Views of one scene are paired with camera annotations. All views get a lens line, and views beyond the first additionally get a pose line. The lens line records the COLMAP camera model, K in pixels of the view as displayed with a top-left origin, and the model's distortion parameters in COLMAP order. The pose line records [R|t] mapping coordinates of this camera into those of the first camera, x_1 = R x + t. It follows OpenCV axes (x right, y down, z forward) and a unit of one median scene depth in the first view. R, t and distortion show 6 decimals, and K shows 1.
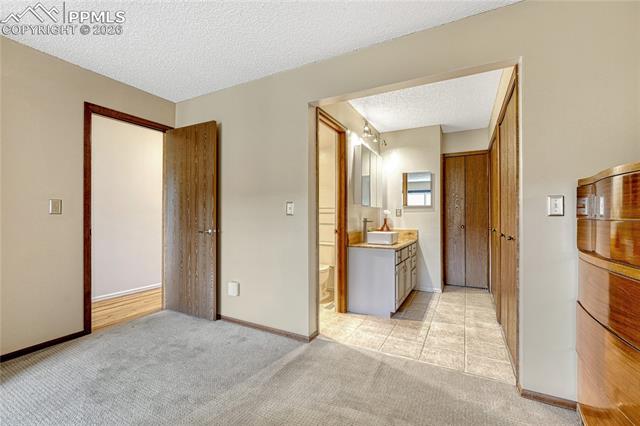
lens RADIAL K [[265.7, 0, 325.0], [0, 265.7, 212.7], [0, 0, 1]] dist [-0.012715, 0.001009]
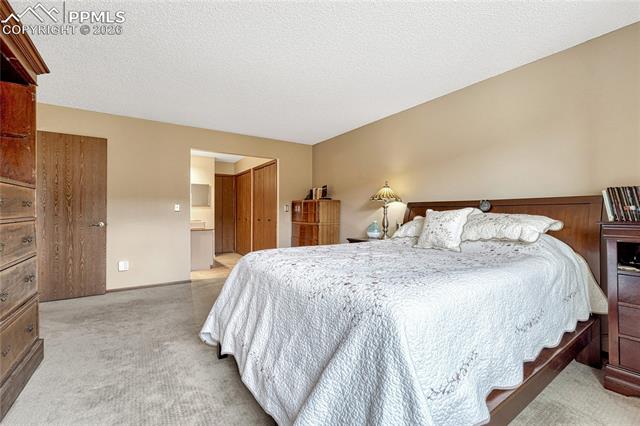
lens RADIAL K [[265.7, 0, 320.4], [0, 265.7, 212.4], [0, 0, 1]] dist [-0.012715, 0.001009]
pose [[0.467053, -0.008438, 0.884189, -0.721054], [-0.010675, 0.999828, 0.015180, -0.012549], [-0.884165, -0.016528, 0.466882, -0.353370]]
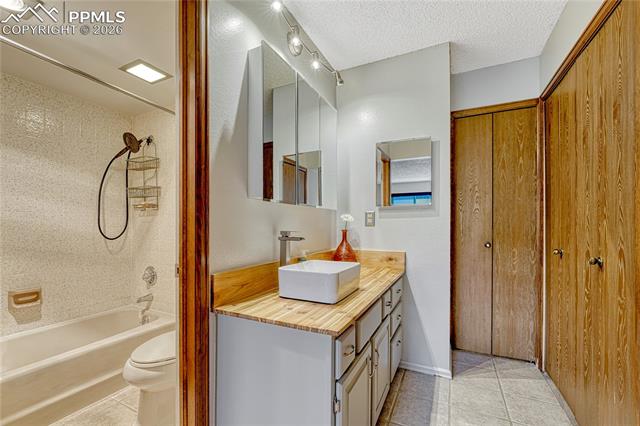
lens RADIAL K [[265.7, 0, 317.1], [0, 265.7, 227.4], [0, 0, 1]] dist [-0.012715, 0.001009]
pose [[0.999765, -0.002557, 0.021528, 0.162643], [0.002042, 0.999712, 0.023922, 0.004074], [-0.021583, -0.023872, 0.999482, 0.477362]]
